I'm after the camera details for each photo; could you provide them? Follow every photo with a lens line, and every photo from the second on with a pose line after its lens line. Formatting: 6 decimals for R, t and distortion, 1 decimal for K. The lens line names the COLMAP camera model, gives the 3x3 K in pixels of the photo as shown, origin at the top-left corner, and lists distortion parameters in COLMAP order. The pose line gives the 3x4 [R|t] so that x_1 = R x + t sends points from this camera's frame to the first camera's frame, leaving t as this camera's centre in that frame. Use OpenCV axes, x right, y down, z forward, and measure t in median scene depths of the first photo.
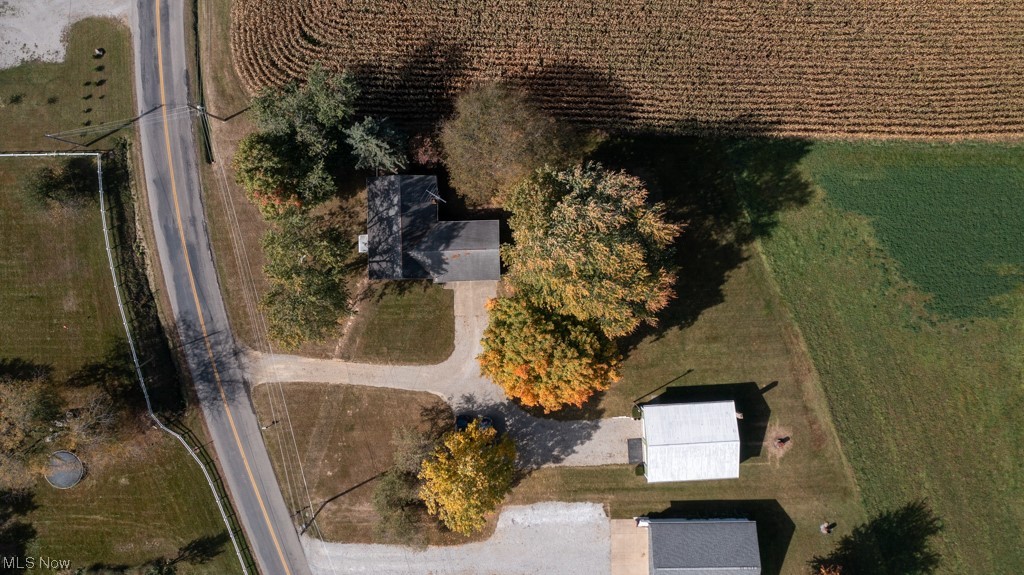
lens RADIAL K [[802.2, 0, 512.0], [0, 802.2, 287.5], [0, 0, 1]] dist [-0.001002, -0.001541]
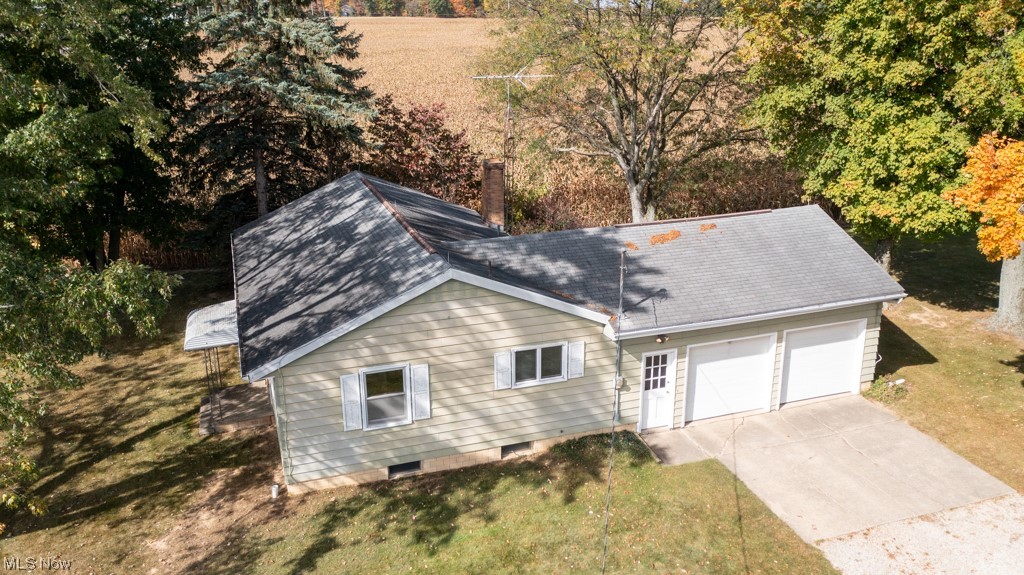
lens RADIAL K [[802.2, 0, 512.0], [0, 802.2, 287.5], [0, 0, 1]] dist [-0.001002, -0.001541]
pose [[0.951911, -0.102909, 0.288575, -0.165999], [0.306374, 0.321845, -0.895852, 0.135315], [-0.000685, 0.941183, 0.337896, 0.903083]]
